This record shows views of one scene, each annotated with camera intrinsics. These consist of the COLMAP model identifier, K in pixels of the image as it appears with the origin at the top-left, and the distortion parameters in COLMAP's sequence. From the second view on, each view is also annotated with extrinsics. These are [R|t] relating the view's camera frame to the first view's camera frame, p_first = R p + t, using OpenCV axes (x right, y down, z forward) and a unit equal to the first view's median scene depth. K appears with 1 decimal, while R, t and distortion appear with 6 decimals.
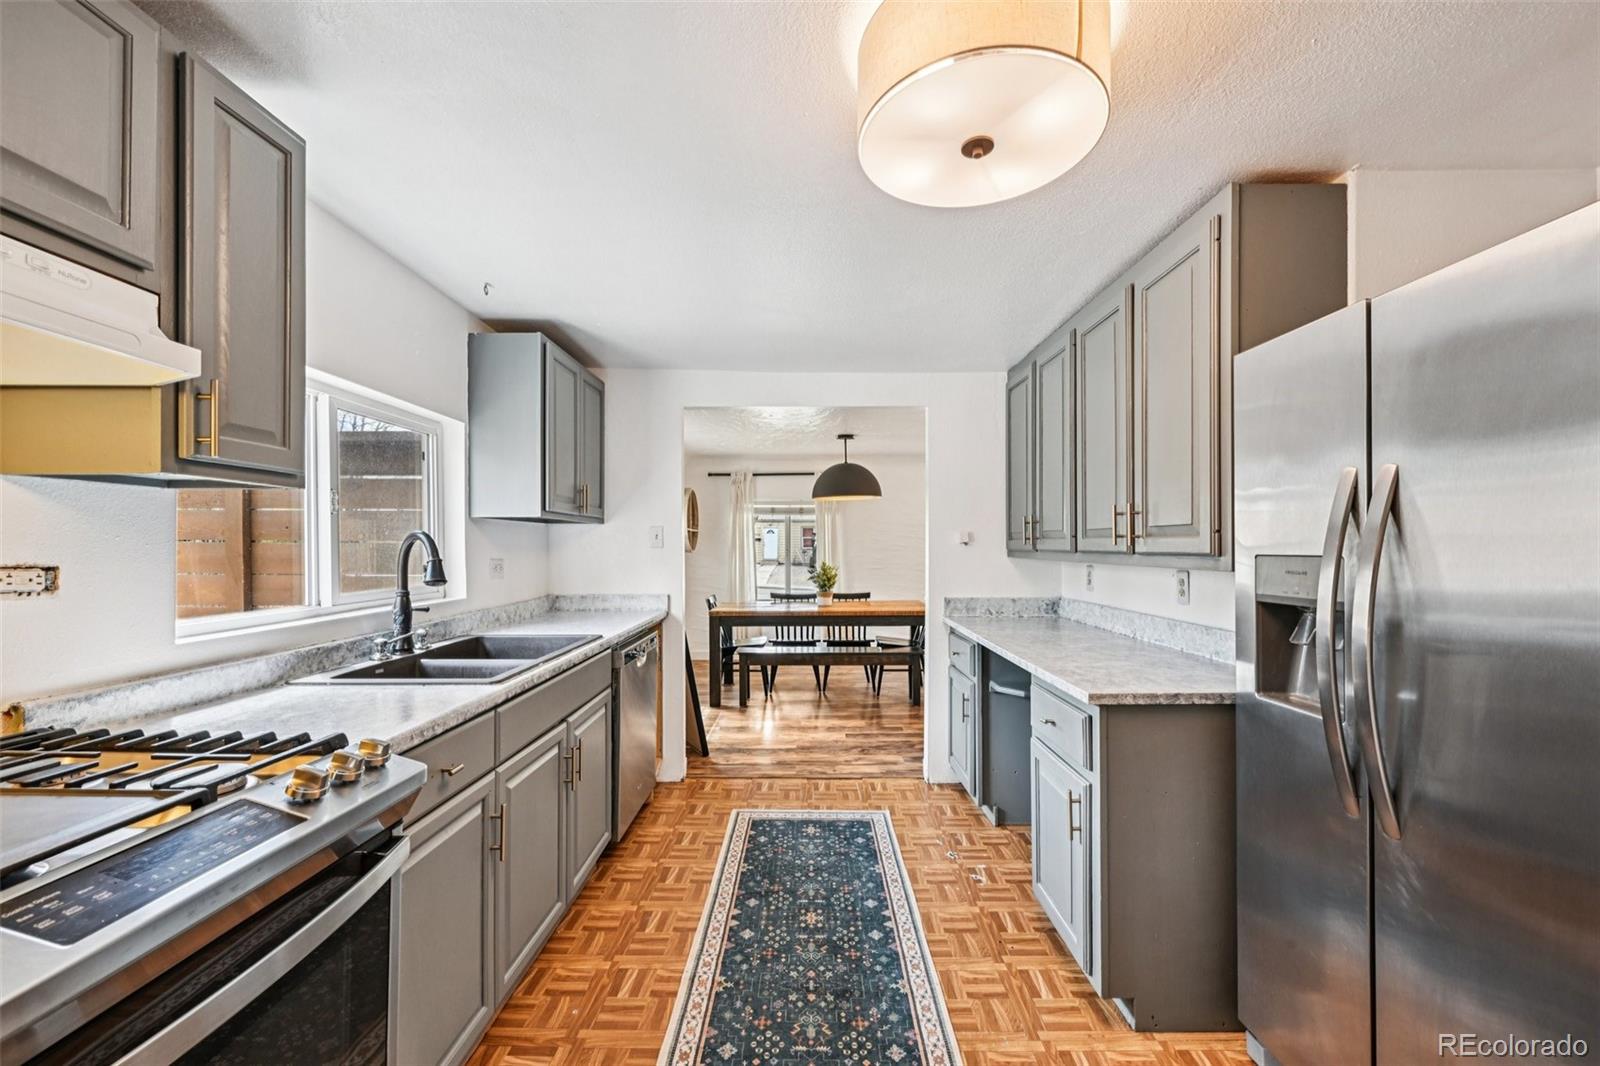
lens RADIAL K [[628.9, 0, 806.2], [0, 628.9, 546.7], [0, 0, 1]] dist [-0.001442, -0.000094]
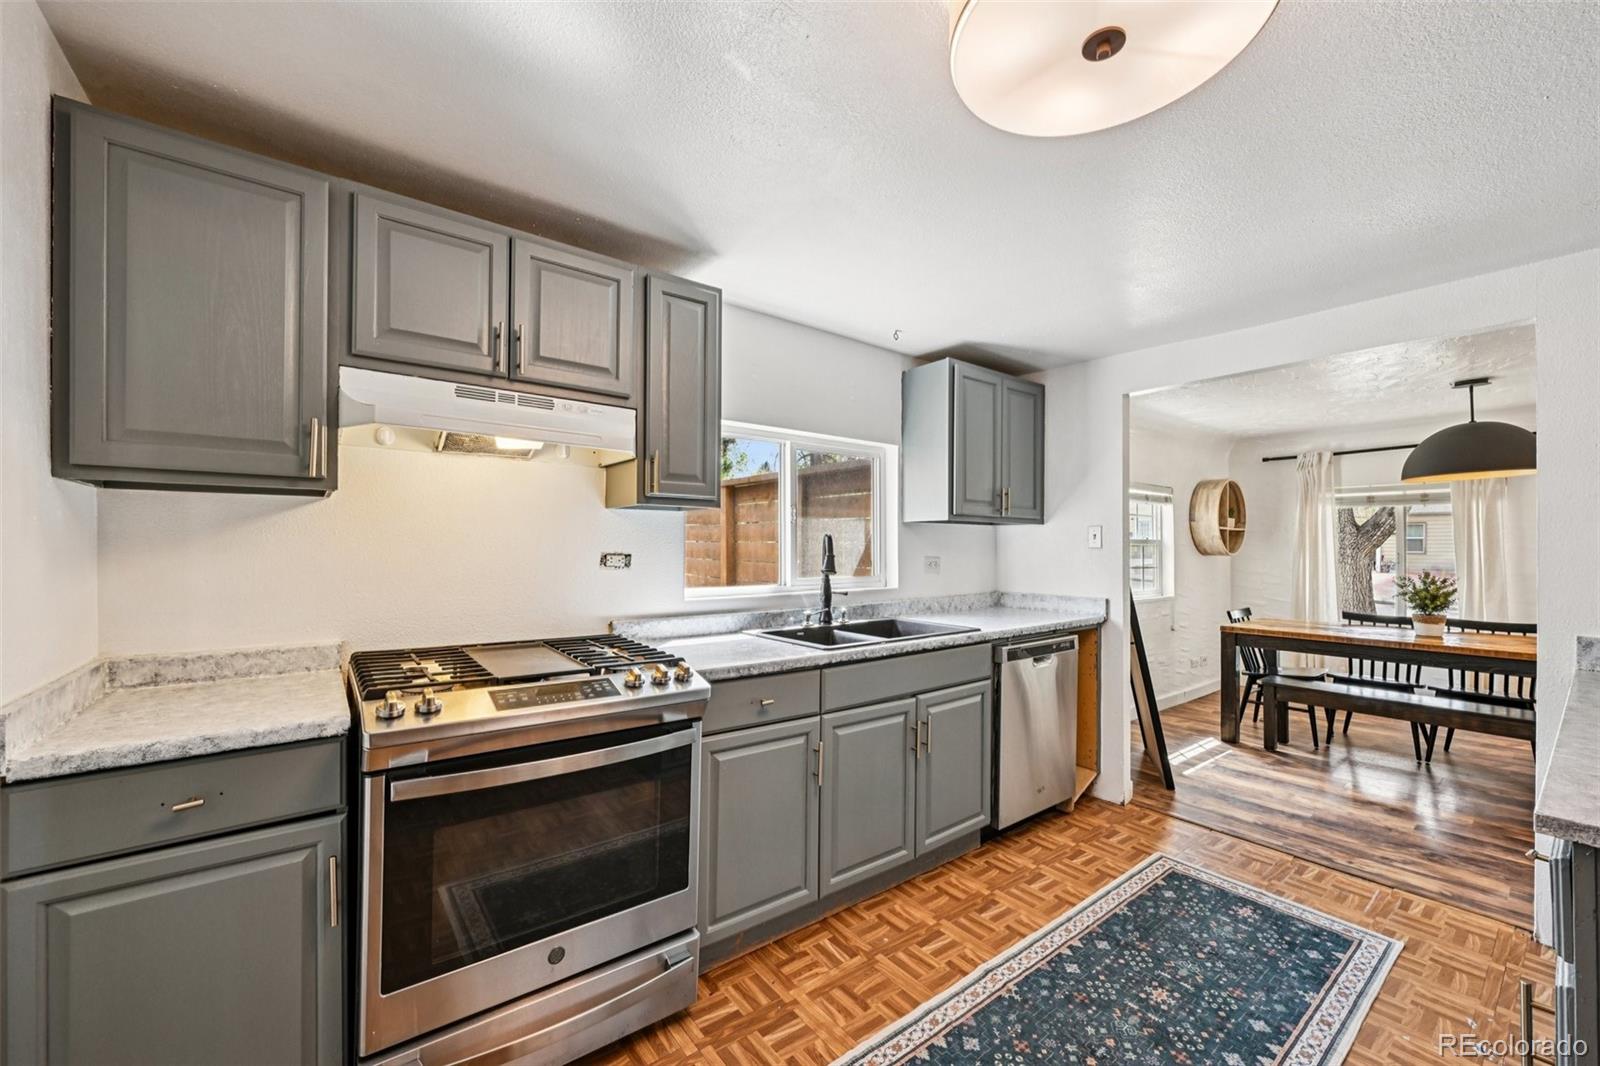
lens RADIAL K [[628.9, 0, 806.2], [0, 628.9, 546.7], [0, 0, 1]] dist [-0.001442, -0.000094]
pose [[0.617479, 0.004339, -0.786576, 0.325119], [-0.006365, 0.999980, 0.000520, 0.001612], [0.786562, 0.004686, 0.617494, 0.104583]]
